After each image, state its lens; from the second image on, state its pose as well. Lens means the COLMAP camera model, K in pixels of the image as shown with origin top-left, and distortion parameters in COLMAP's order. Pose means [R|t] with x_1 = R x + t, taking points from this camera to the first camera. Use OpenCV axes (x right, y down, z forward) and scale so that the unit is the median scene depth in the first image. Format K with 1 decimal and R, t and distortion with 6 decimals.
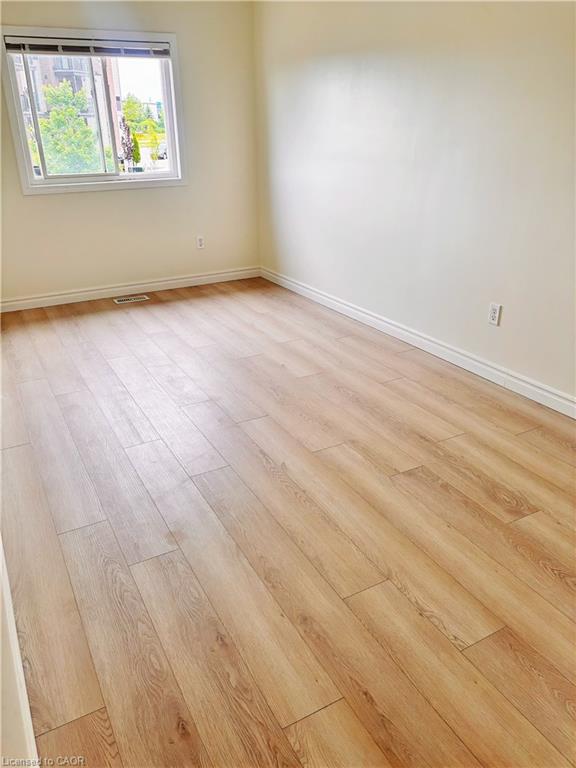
lens RADIAL K [[579.8, 0, 285.2], [0, 579.8, 387.2], [0, 0, 1]] dist [0.045438, -0.055573]
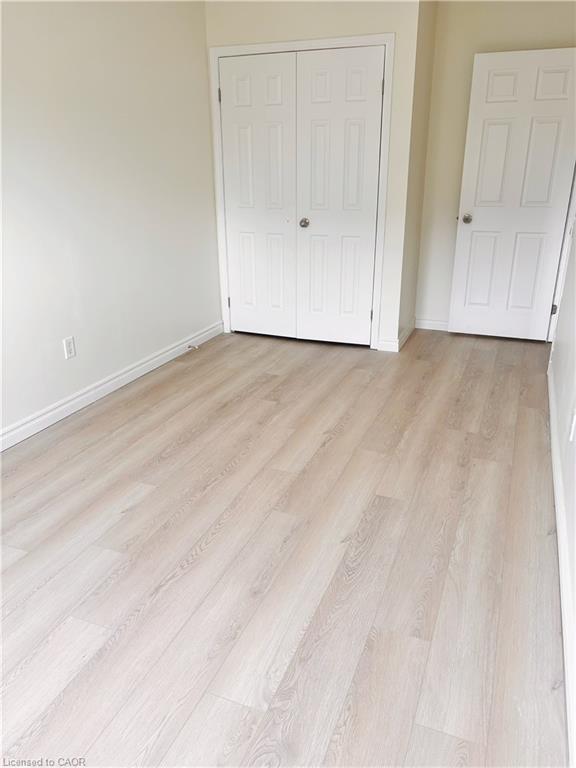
lens RADIAL K [[579.8, 0, 285.7], [0, 579.8, 383.1], [0, 0, 1]] dist [0.045438, -0.055573]
pose [[-0.639466, -0.252593, 0.726140, -0.757267], [0.329932, 0.762937, 0.555943, -0.611887], [-0.694427, 0.595083, -0.404534, 1.389084]]
